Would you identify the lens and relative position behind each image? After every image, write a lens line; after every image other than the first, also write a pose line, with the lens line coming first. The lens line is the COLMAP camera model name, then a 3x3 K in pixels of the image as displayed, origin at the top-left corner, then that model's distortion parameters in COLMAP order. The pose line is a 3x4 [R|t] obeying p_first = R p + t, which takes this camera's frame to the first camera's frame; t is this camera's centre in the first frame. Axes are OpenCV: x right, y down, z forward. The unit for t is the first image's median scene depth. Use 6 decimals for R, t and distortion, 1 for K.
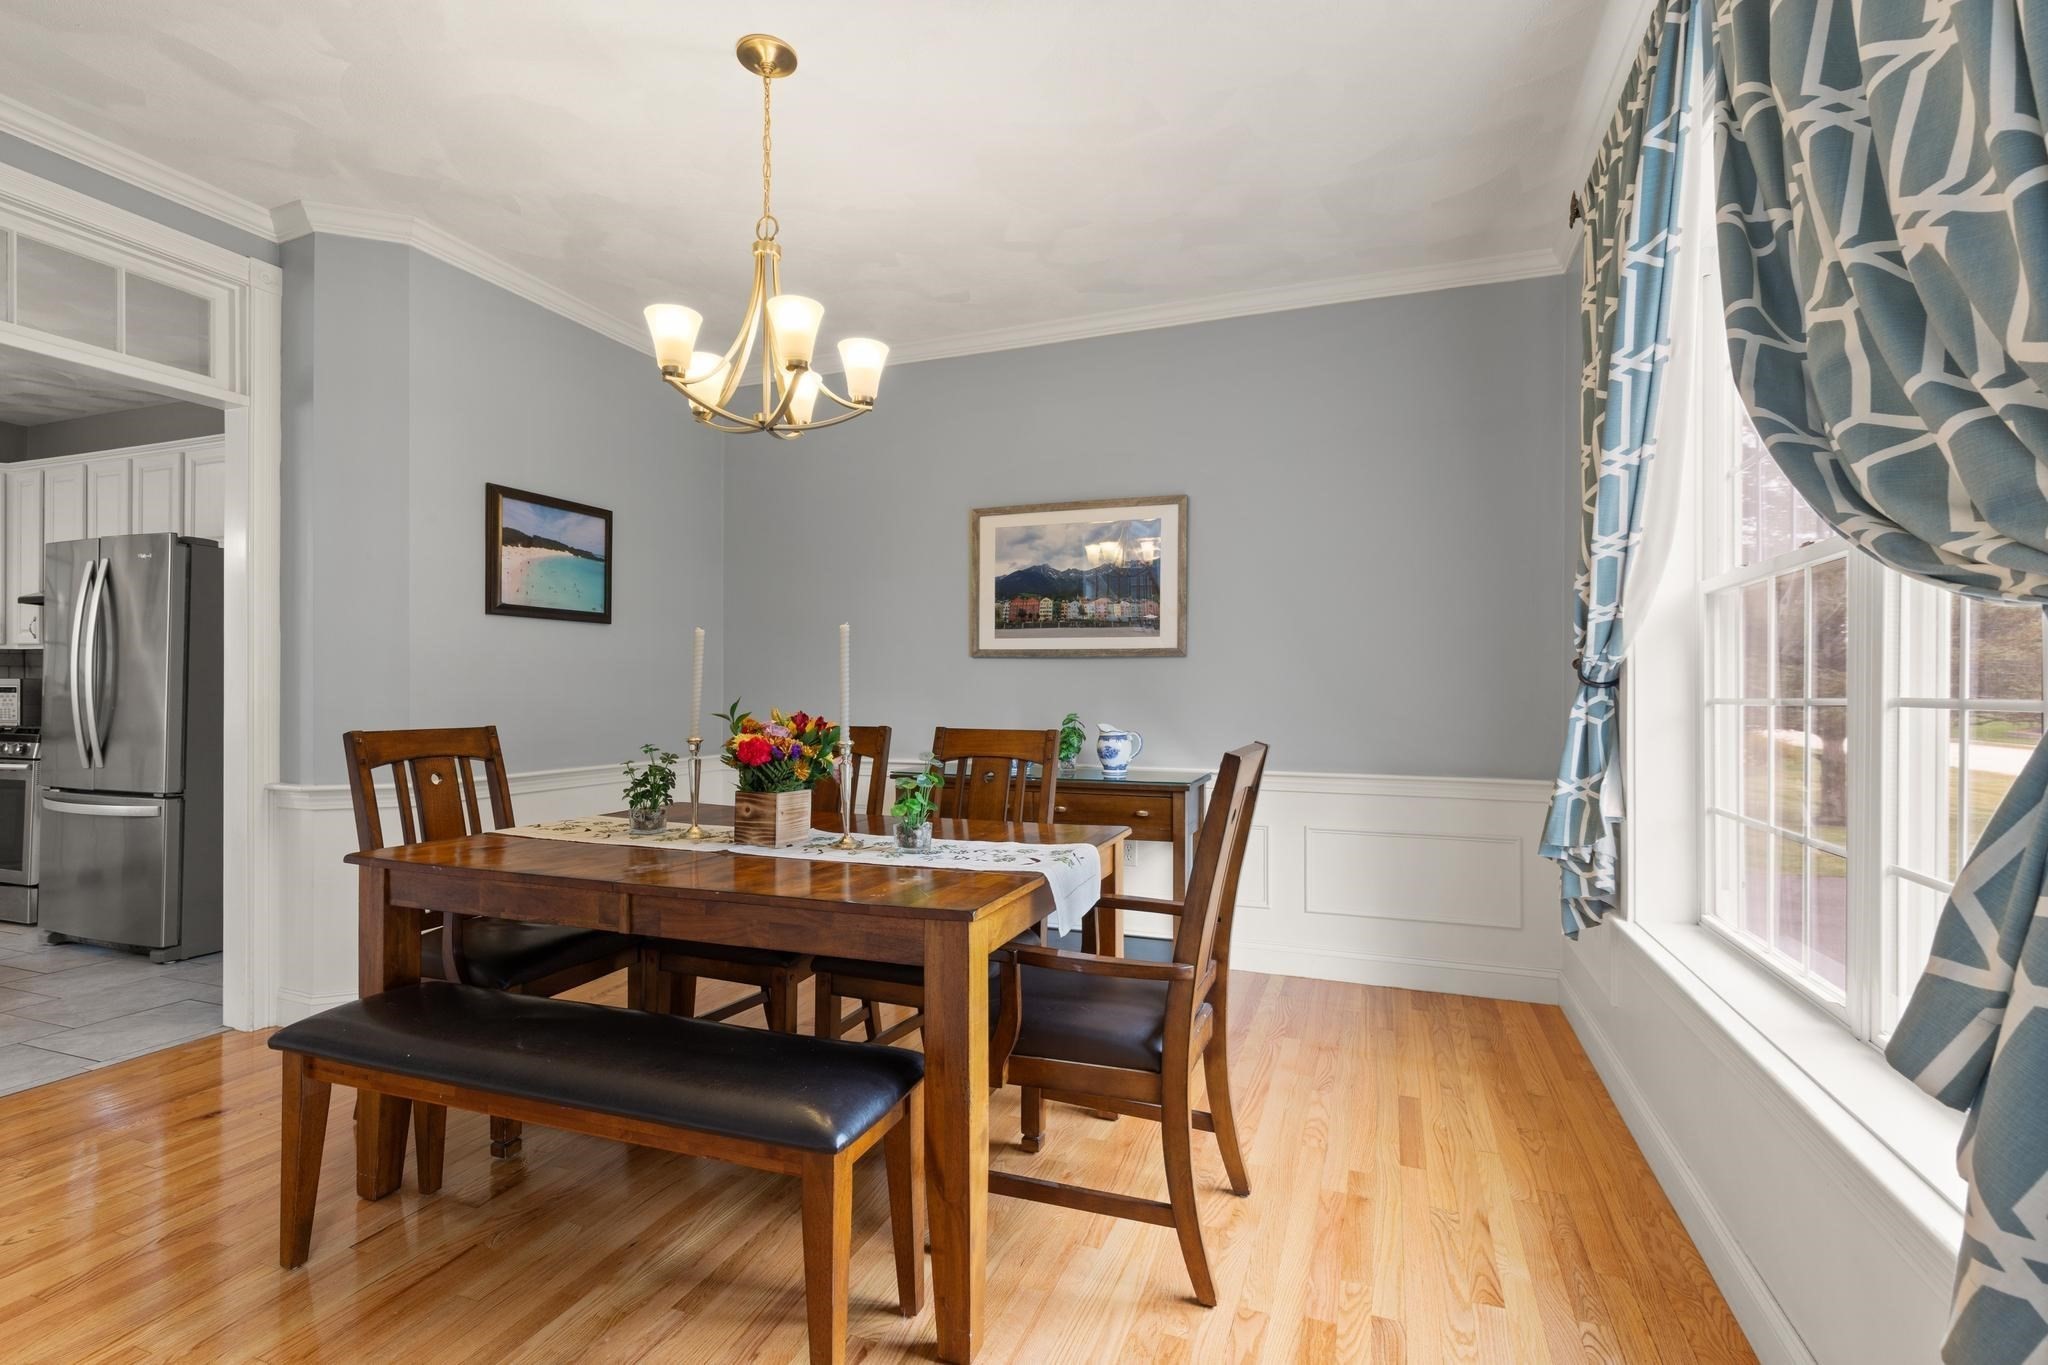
lens RADIAL K [[939.4, 0, 1027.3], [0, 939.4, 680.7], [0, 0, 1]] dist [0.009848, -0.002055]
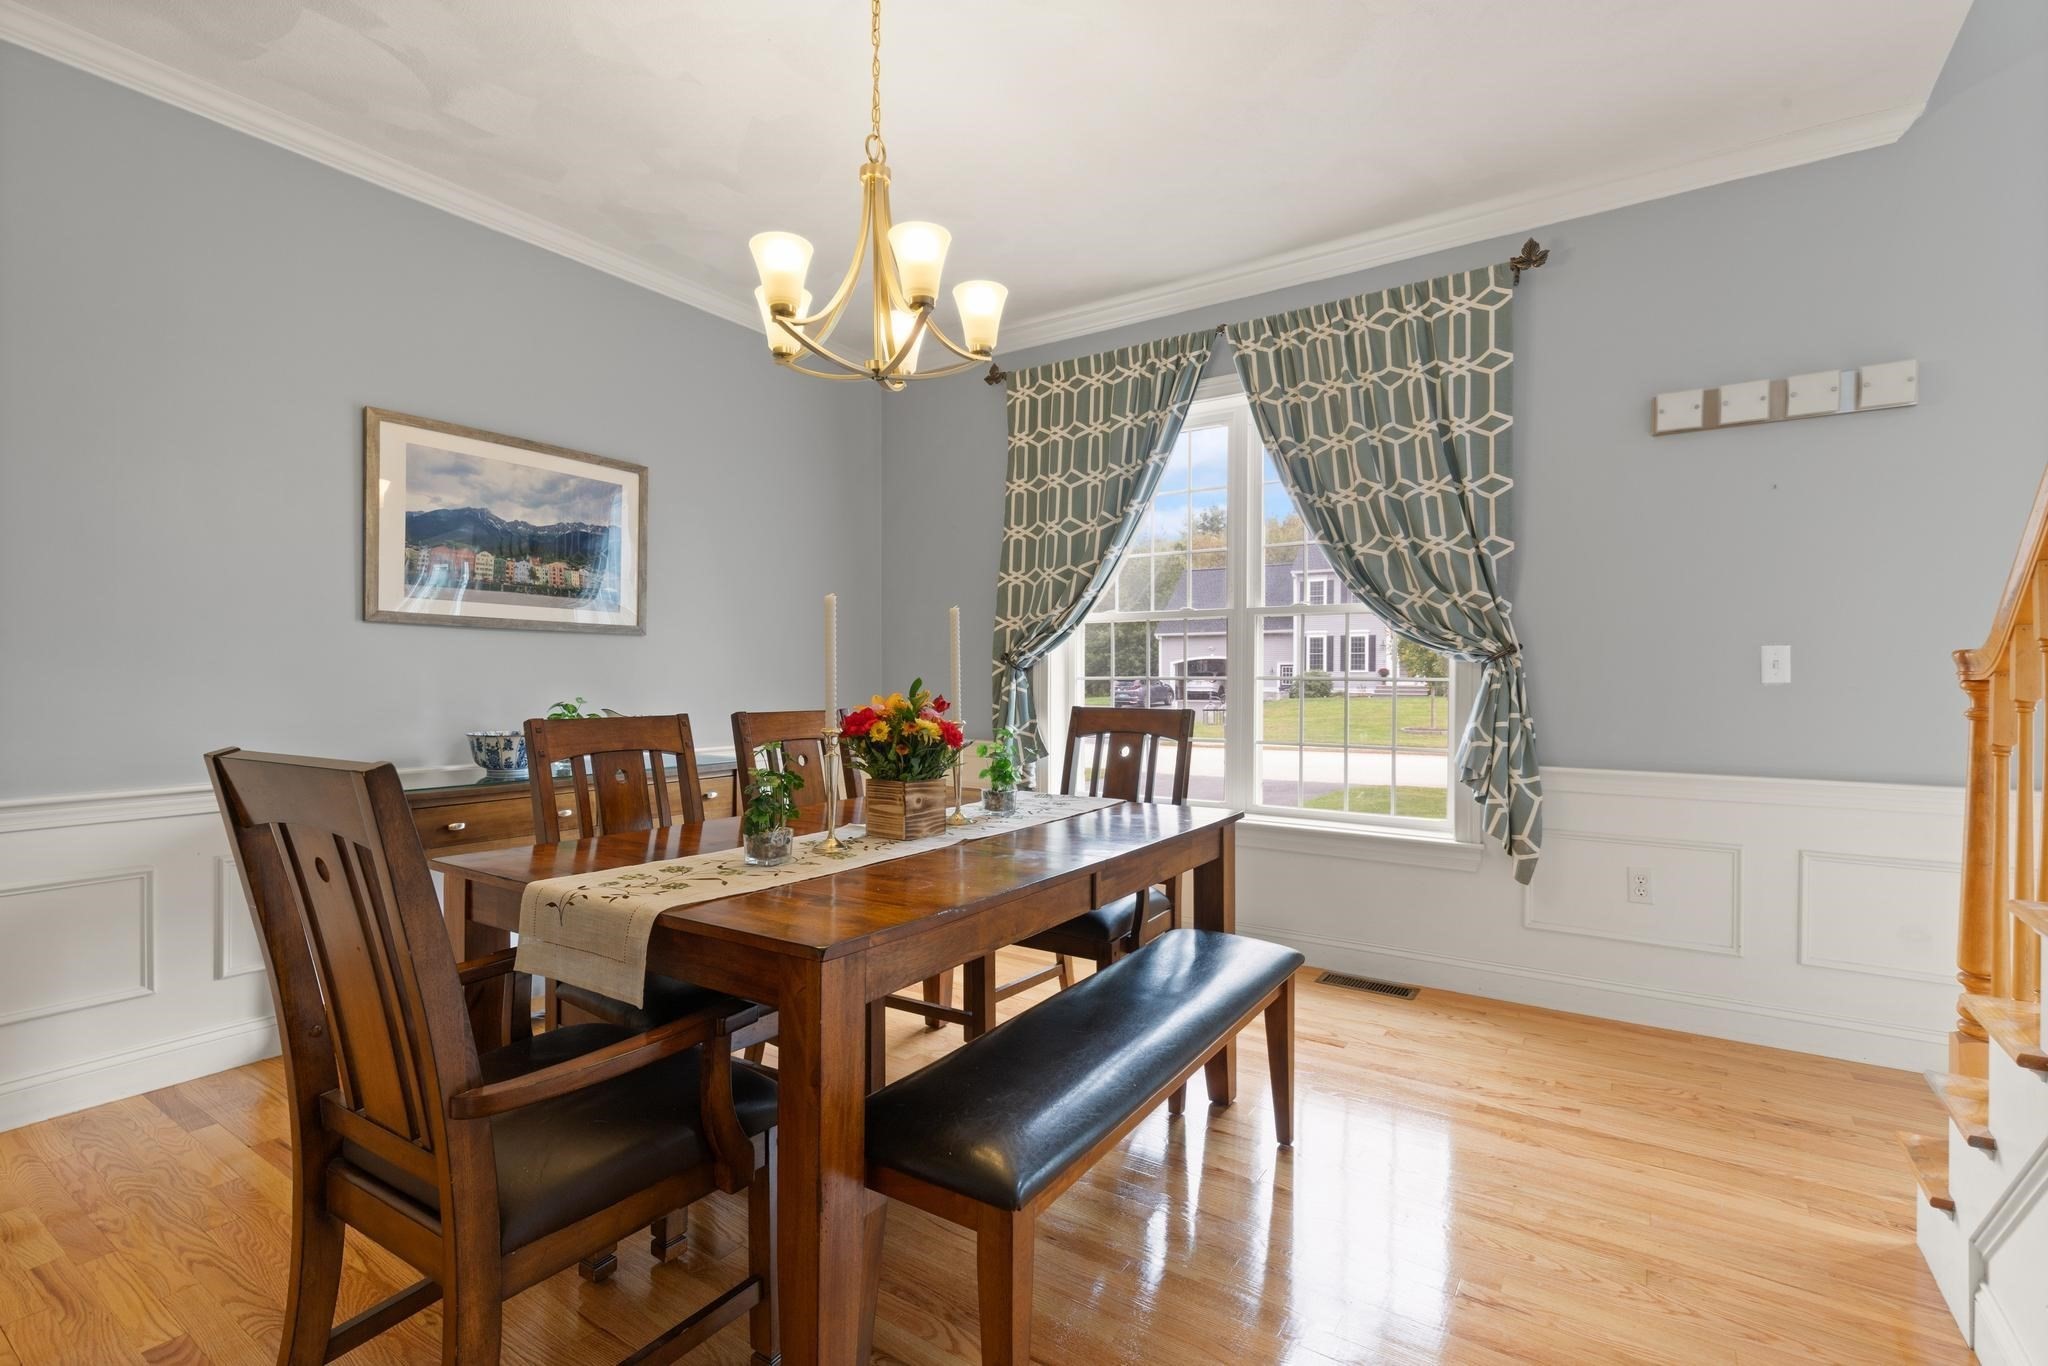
lens RADIAL K [[939.4, 0, 1036.0], [0, 939.4, 690.9], [0, 0, 1]] dist [0.009848, -0.002055]
pose [[0.218491, -0.016920, 0.975692, -0.898102], [-0.015405, 0.999665, 0.020786, 0.005769], [-0.975717, -0.019572, 0.218157, 0.526279]]
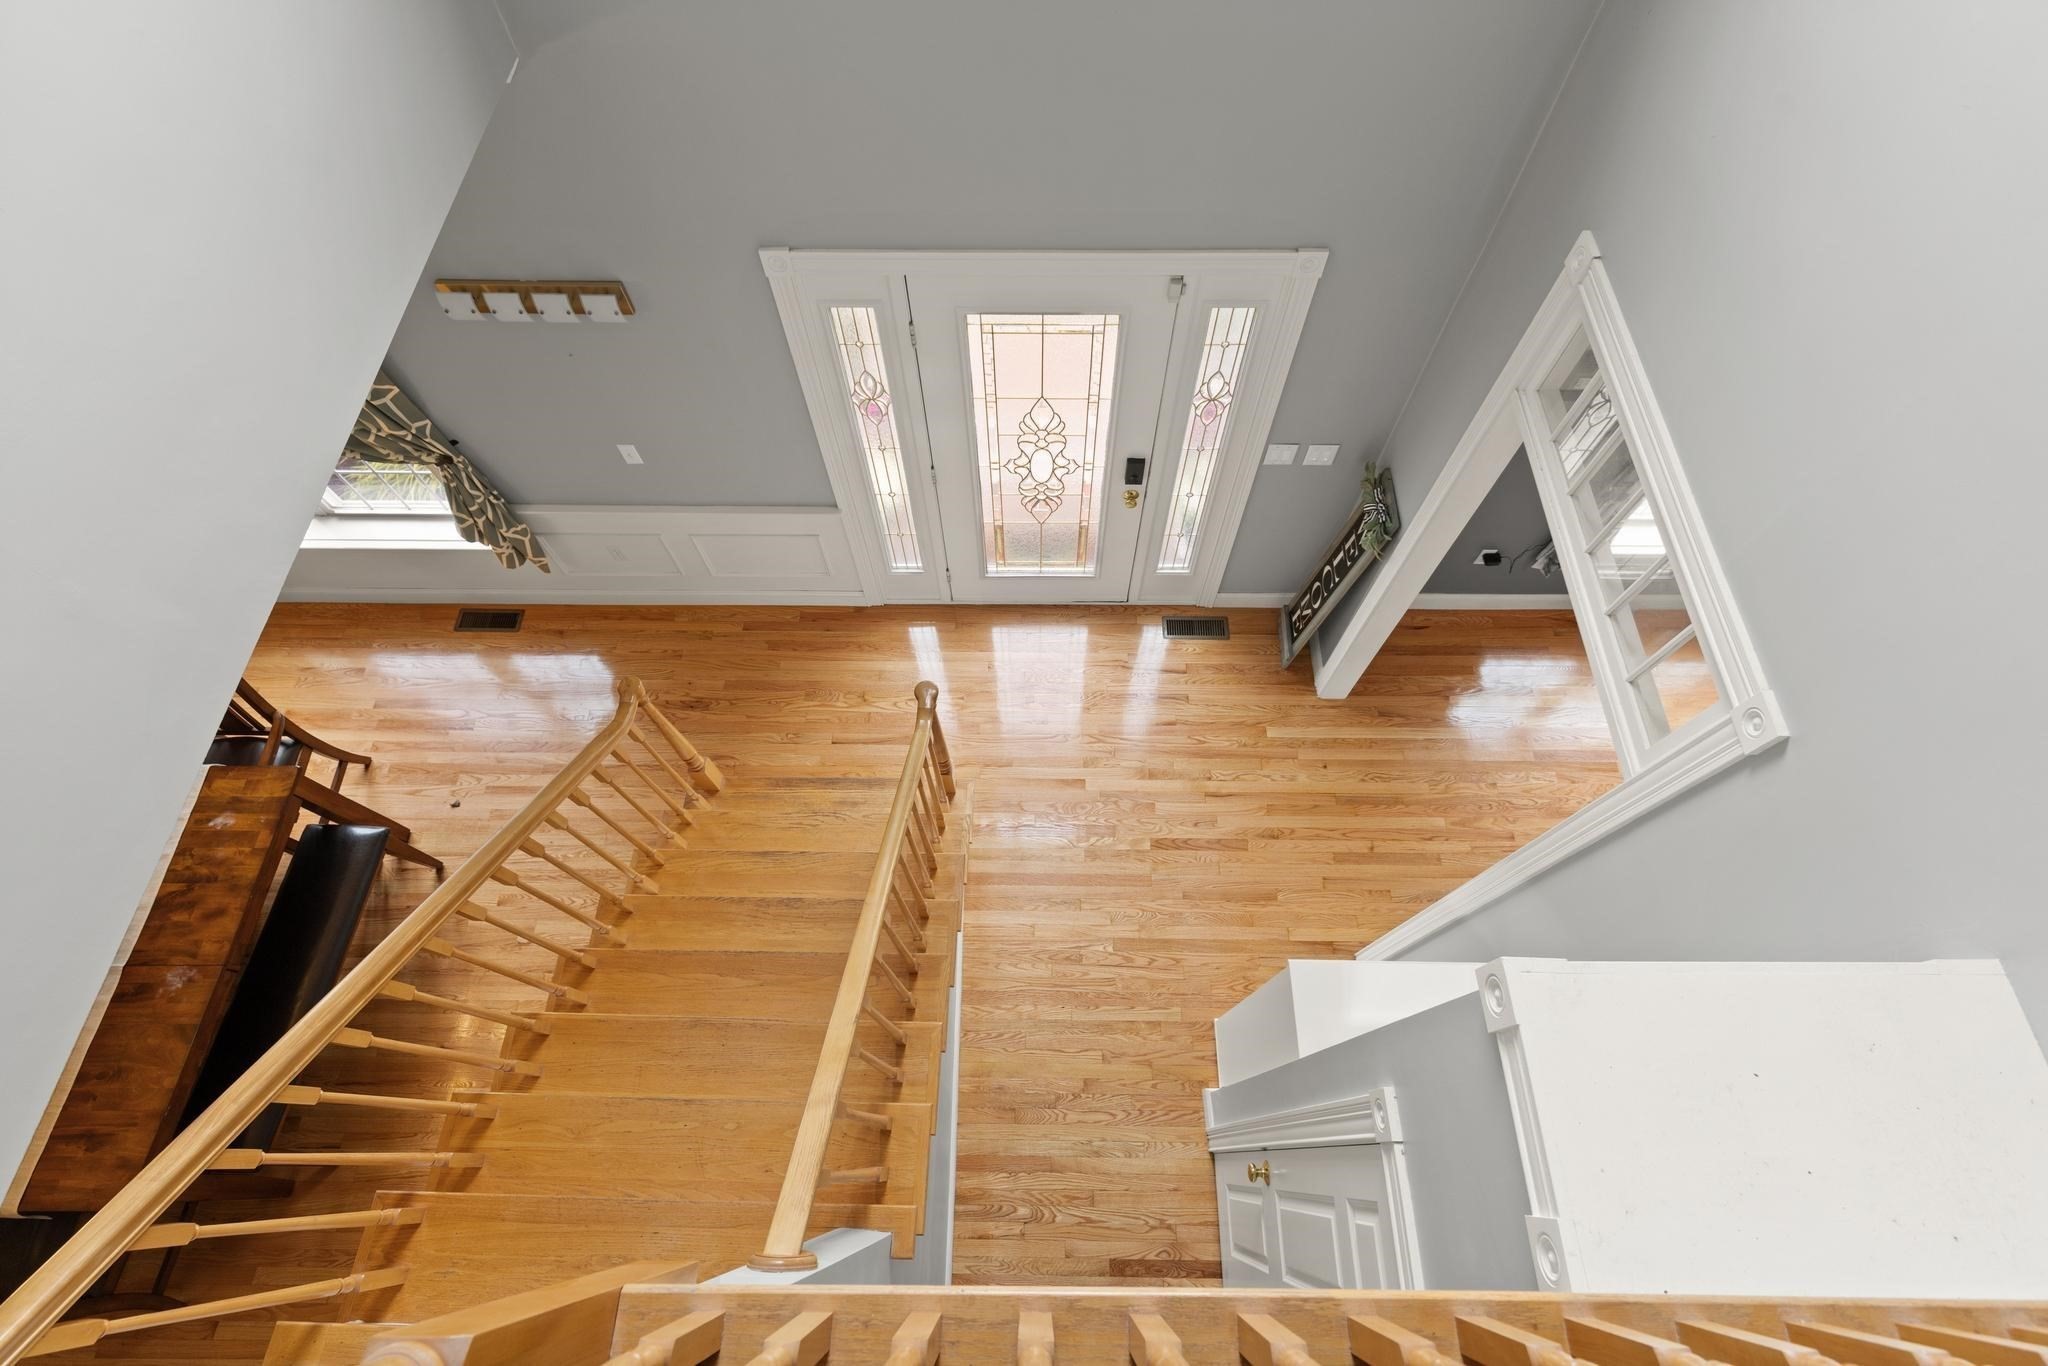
lens RADIAL K [[939.4, 0, 1025.5], [0, 939.4, 683.4], [0, 0, 1]] dist [0.009848, -0.002055]
pose [[-0.346725, -0.837906, 0.421538, -0.809288], [-0.006297, 0.451486, 0.892256, -1.054632], [-0.937946, 0.306713, -0.161818, -0.211662]]
